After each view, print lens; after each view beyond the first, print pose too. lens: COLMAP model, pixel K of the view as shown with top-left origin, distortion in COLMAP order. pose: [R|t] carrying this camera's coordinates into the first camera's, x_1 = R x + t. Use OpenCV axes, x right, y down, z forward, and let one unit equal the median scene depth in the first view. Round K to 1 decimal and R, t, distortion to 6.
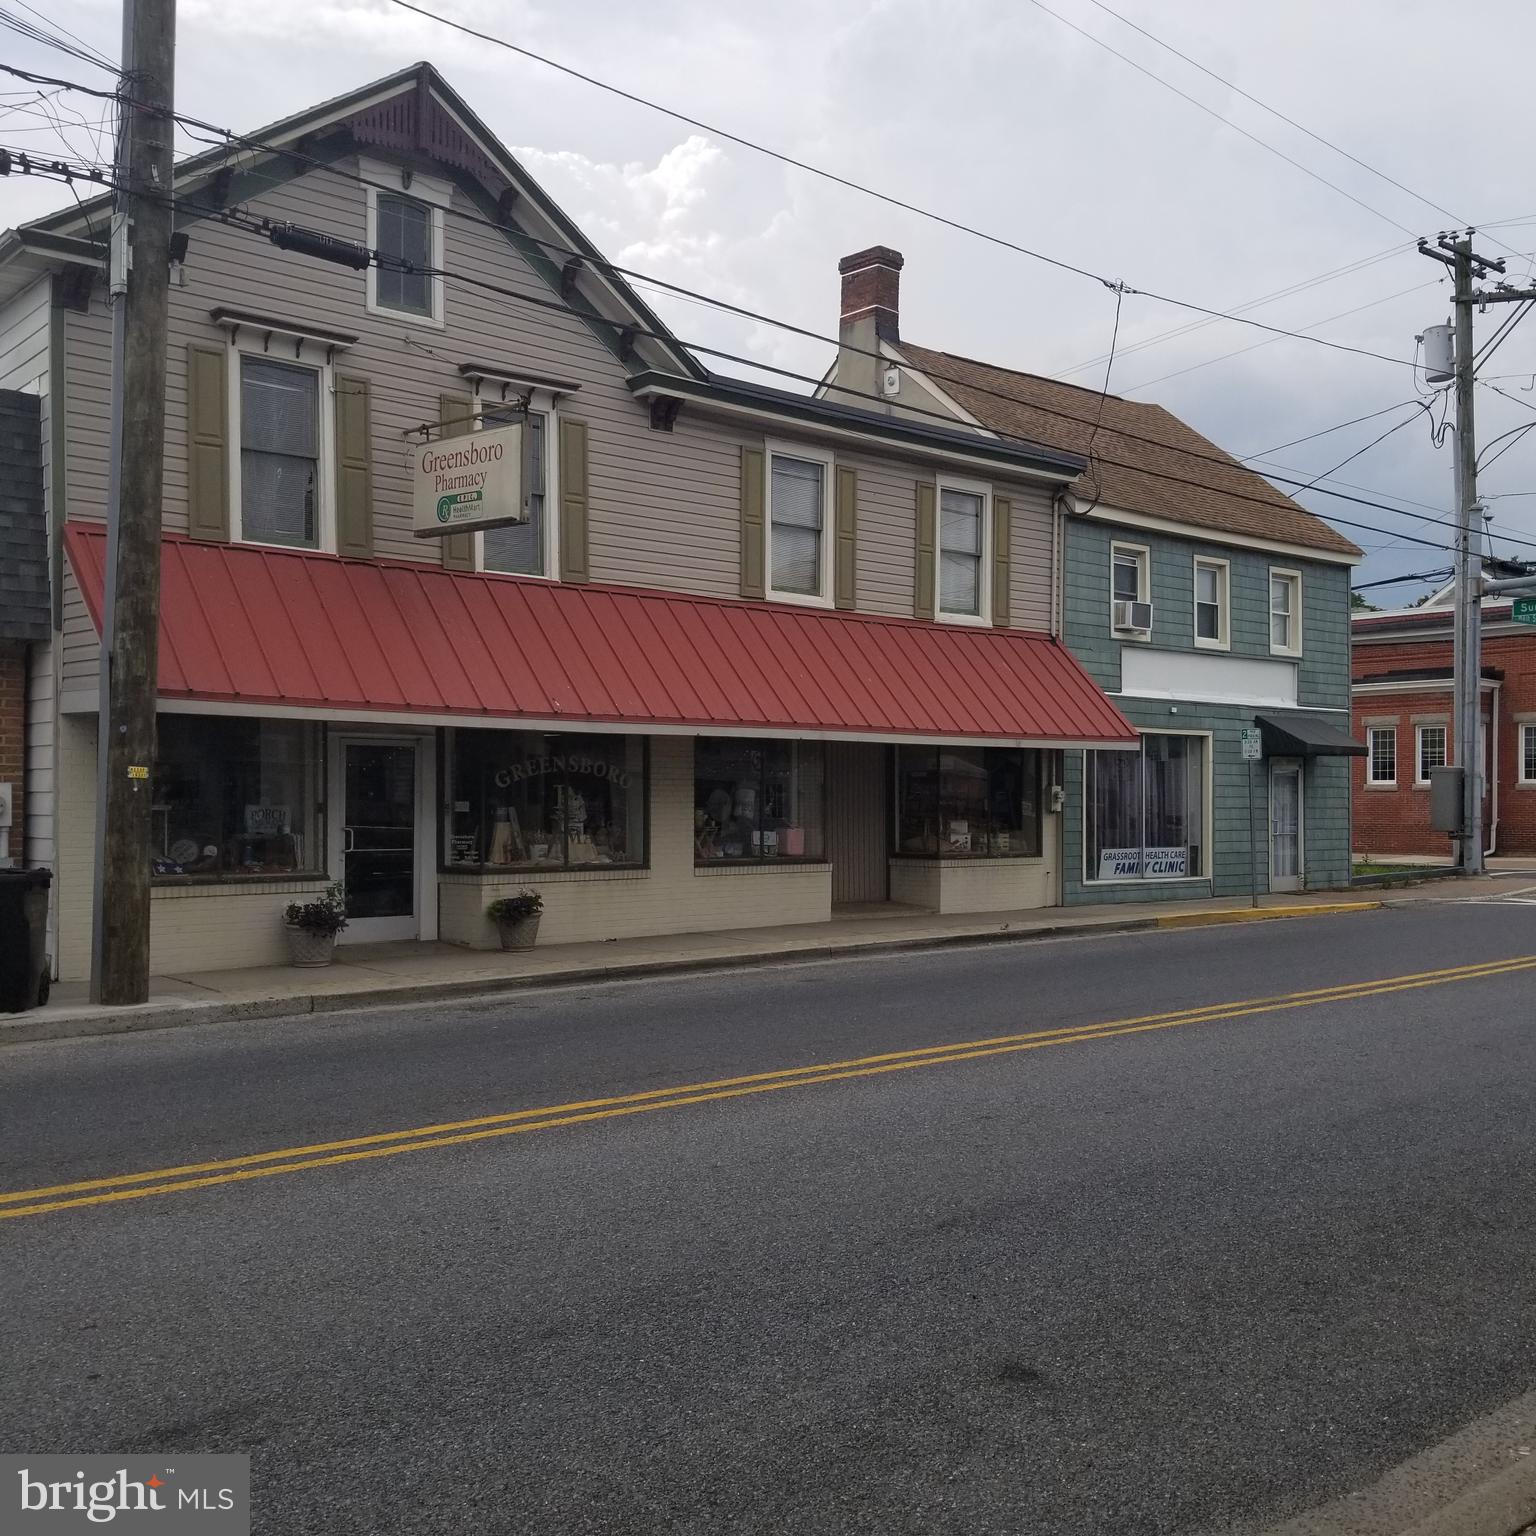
lens RADIAL K [[1597.1, 0, 775.9], [0, 1597.1, 782.6], [0, 0, 1]] dist [0.137498, -0.340418]
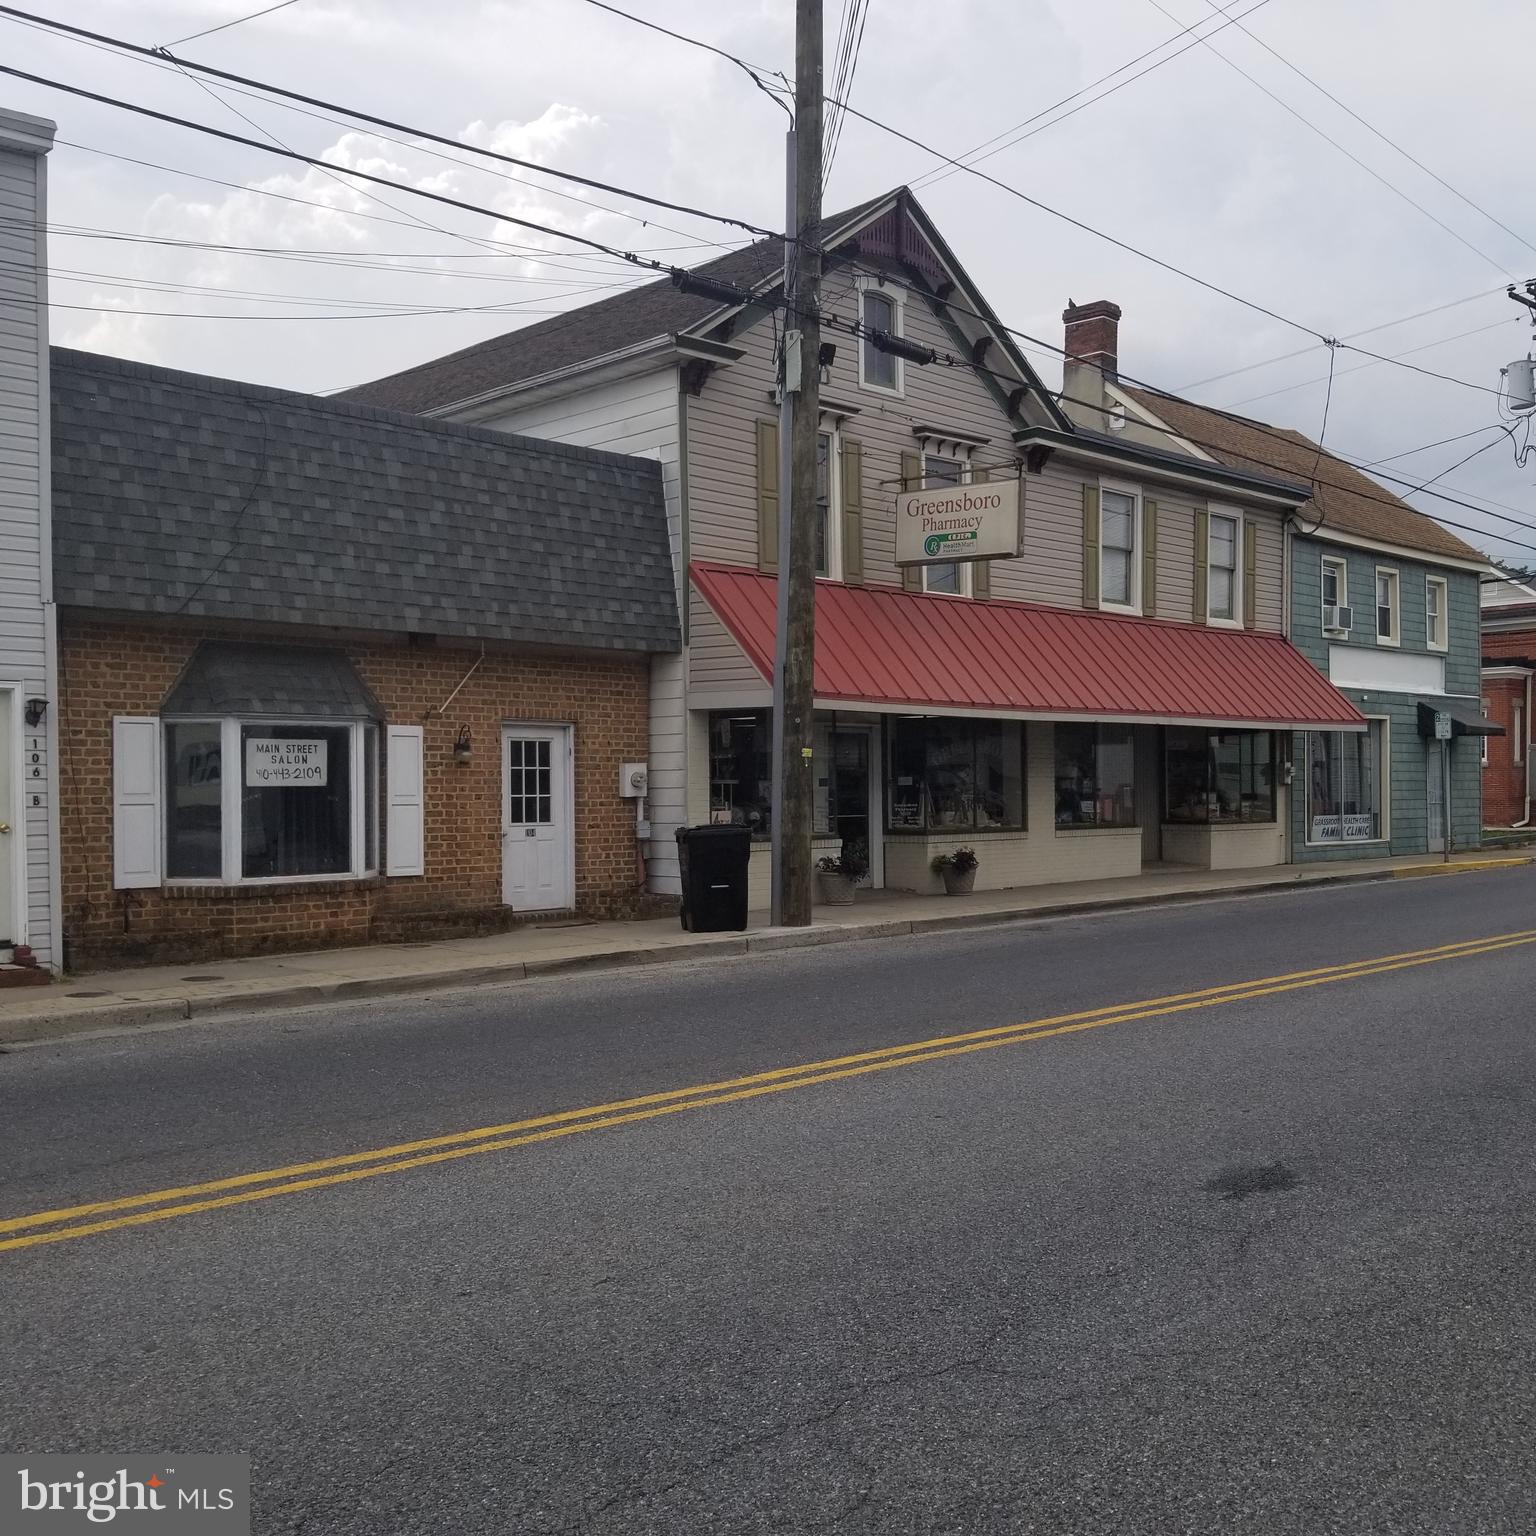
lens RADIAL K [[1602.0, 0, 764.0], [0, 1602.0, 798.5], [0, 0, 1]] dist [0.122867, -0.319936]
pose [[0.998662, -0.010392, 0.050659, -0.343781], [0.009547, 0.999812, 0.016891, 0.006090], [-0.050825, -0.016384, 0.998573, -0.223144]]
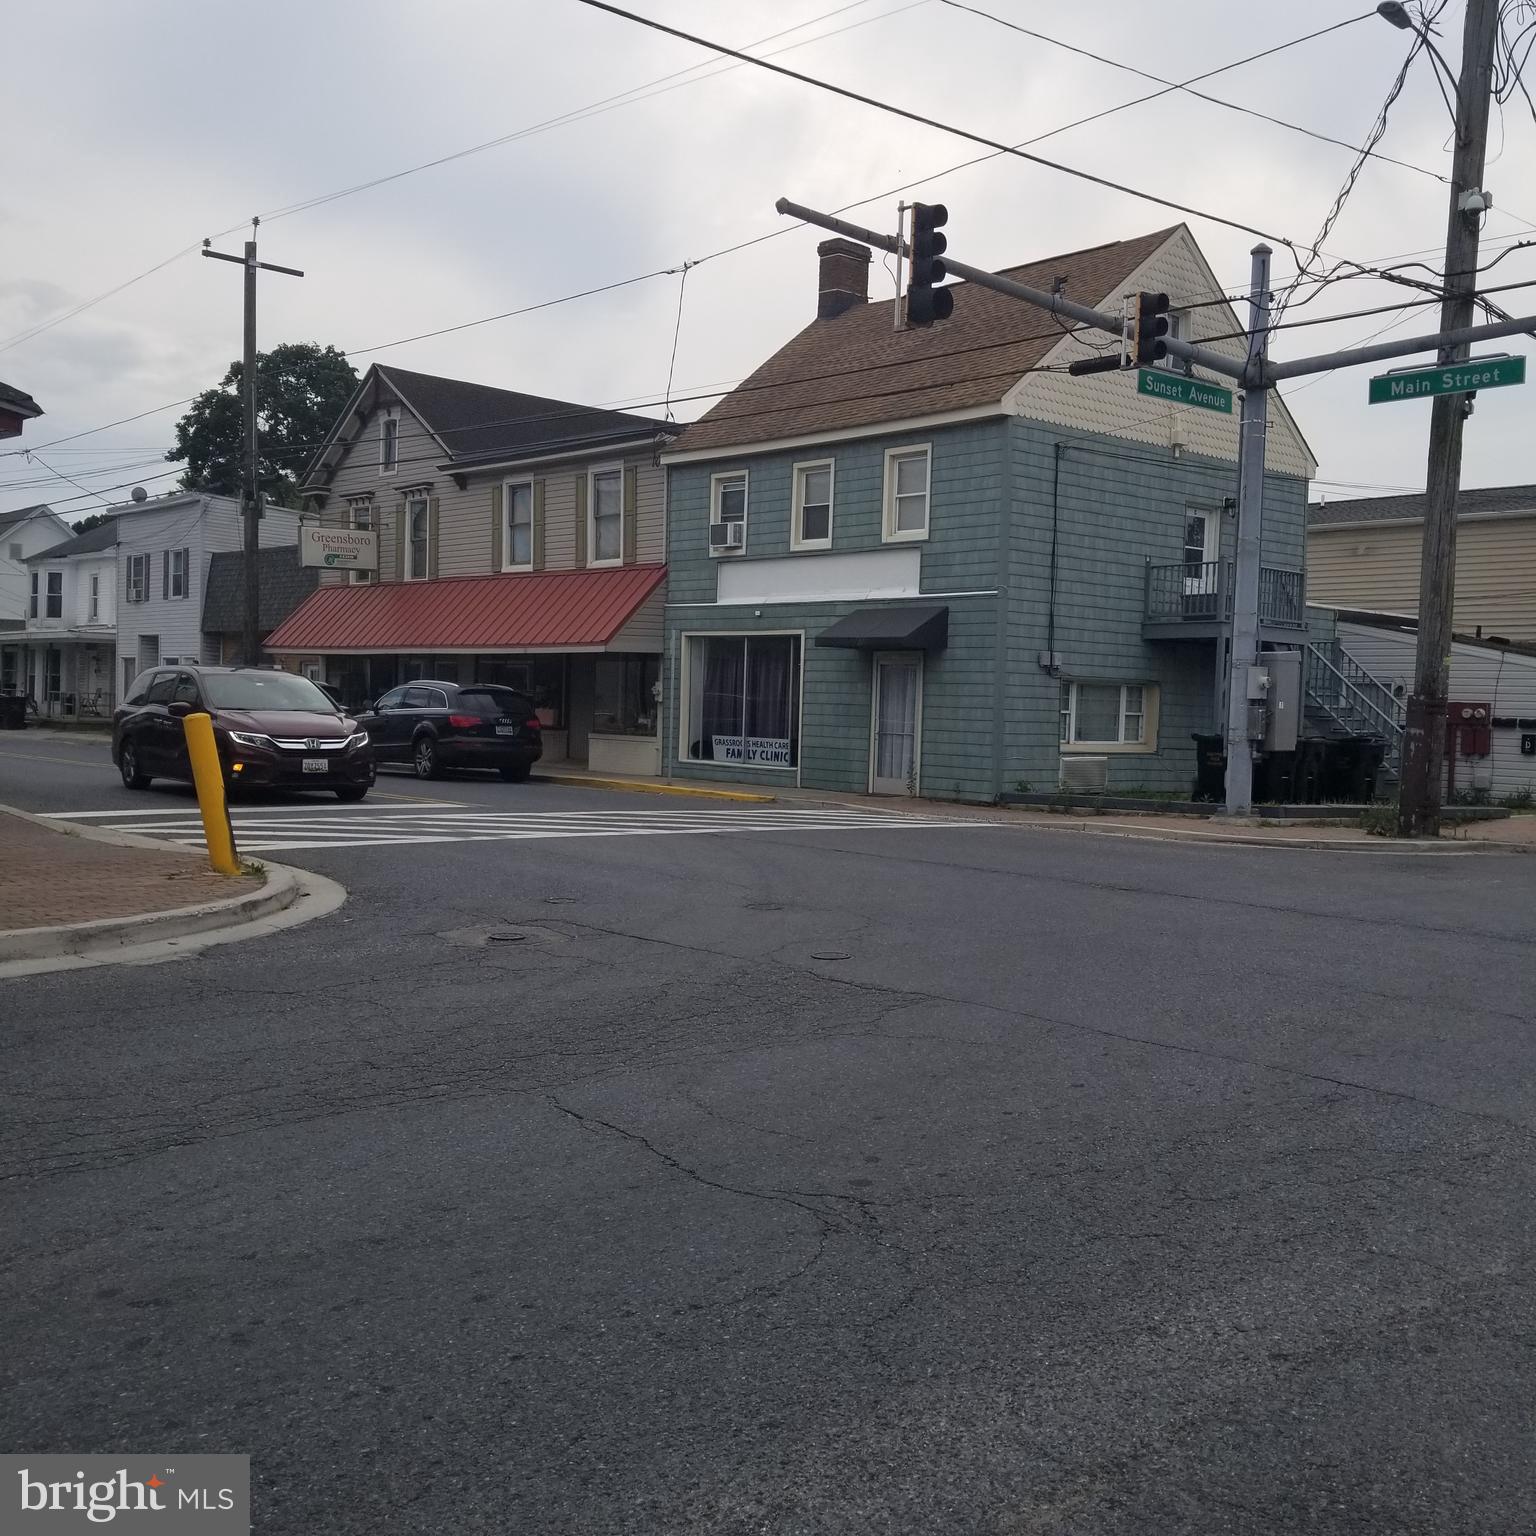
lens RADIAL K [[1615.3, 0, 799.4], [0, 1615.3, 769.5], [0, 0, 1]] dist [0.088515, -0.136835]
pose [[0.017900, 0.036074, -0.999189, 1.845305], [-0.019613, 0.999169, 0.035721, 0.029956], [0.999647, 0.018958, 0.018593, 1.367753]]
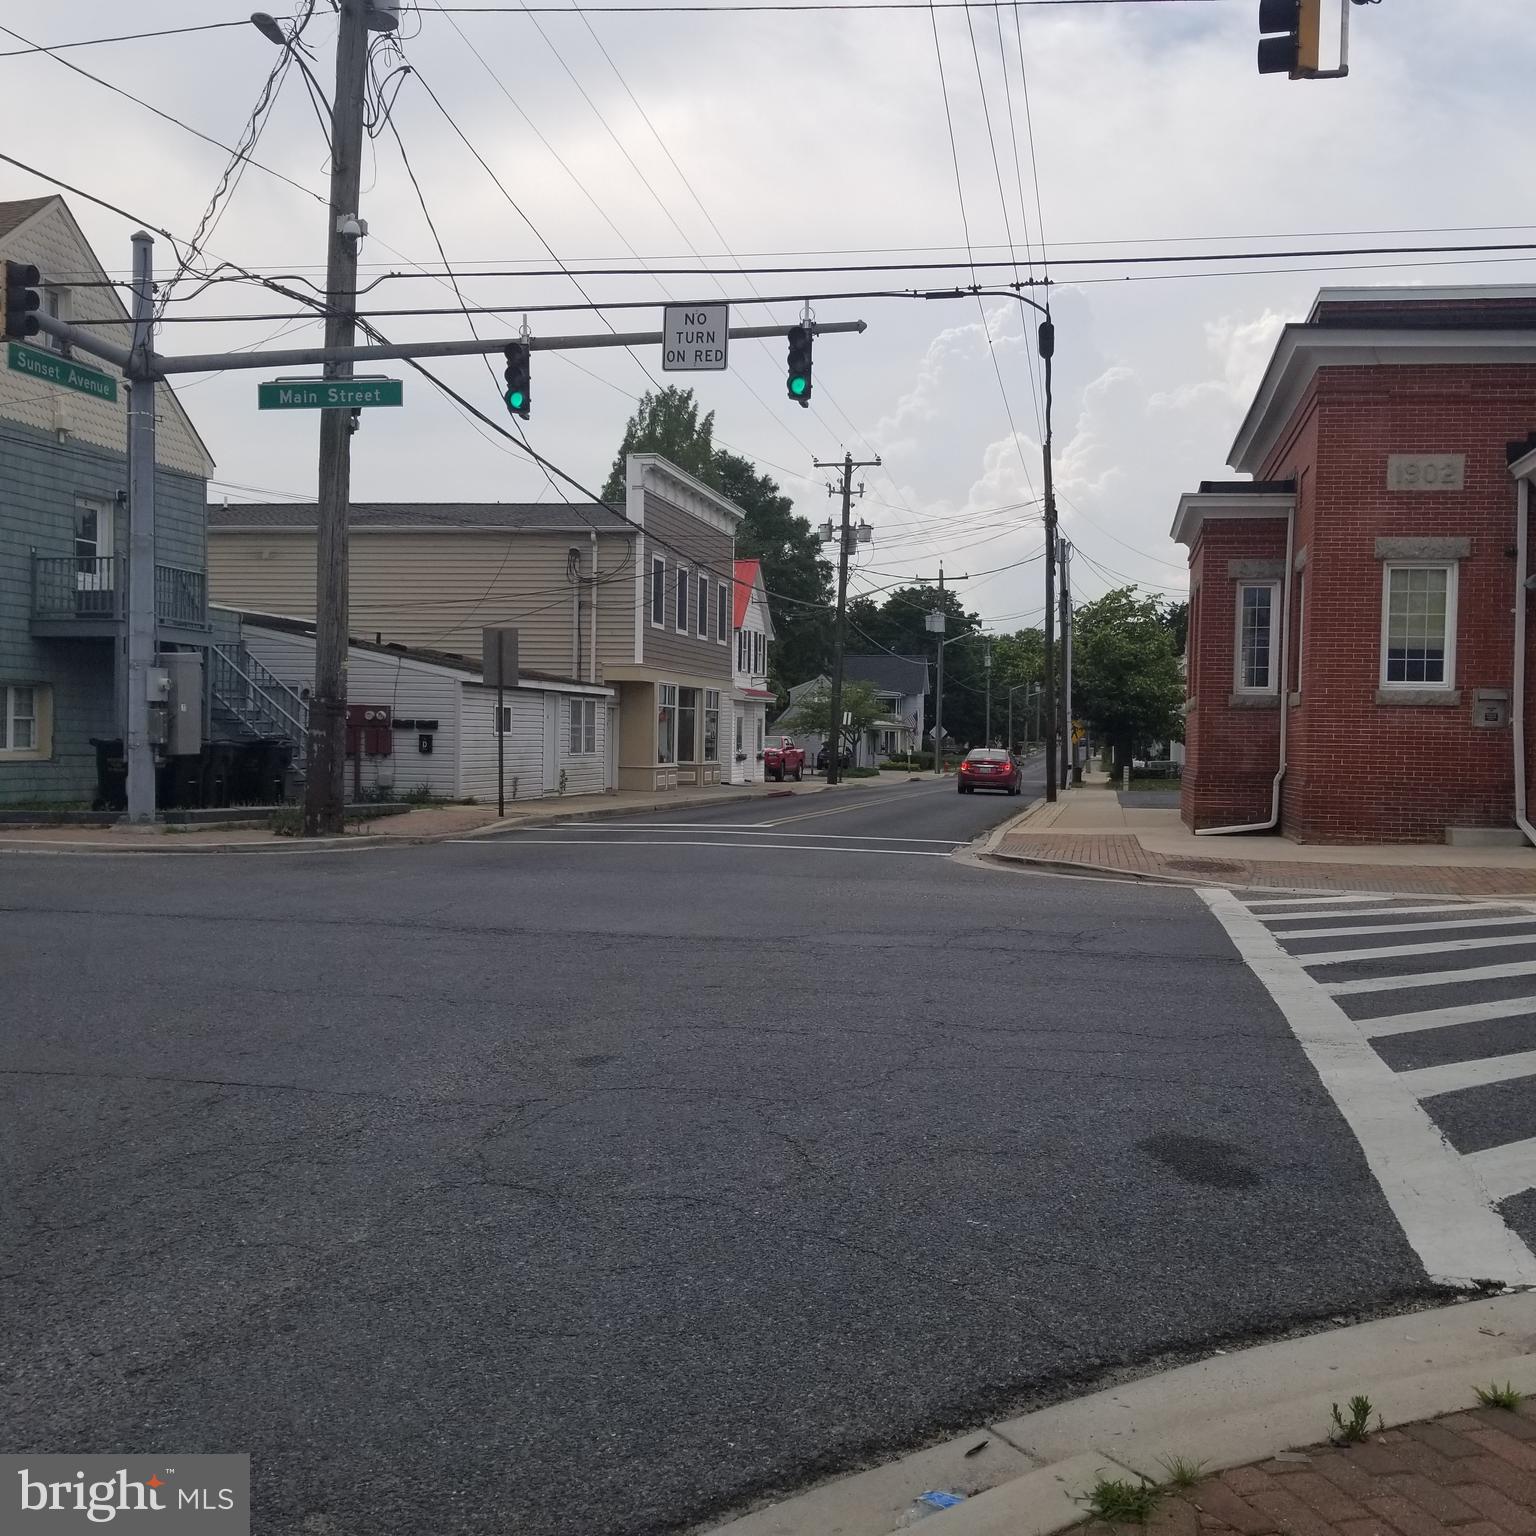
lens RADIAL K [[1615.3, 0, 799.4], [0, 1615.3, 769.5], [0, 0, 1]] dist [0.088515, -0.136835]
pose [[0.607561, 0.023956, -0.793912, 1.875698], [-0.007909, 0.999678, 0.024112, 0.033649], [0.794234, -0.008370, 0.607555, 1.418776]]
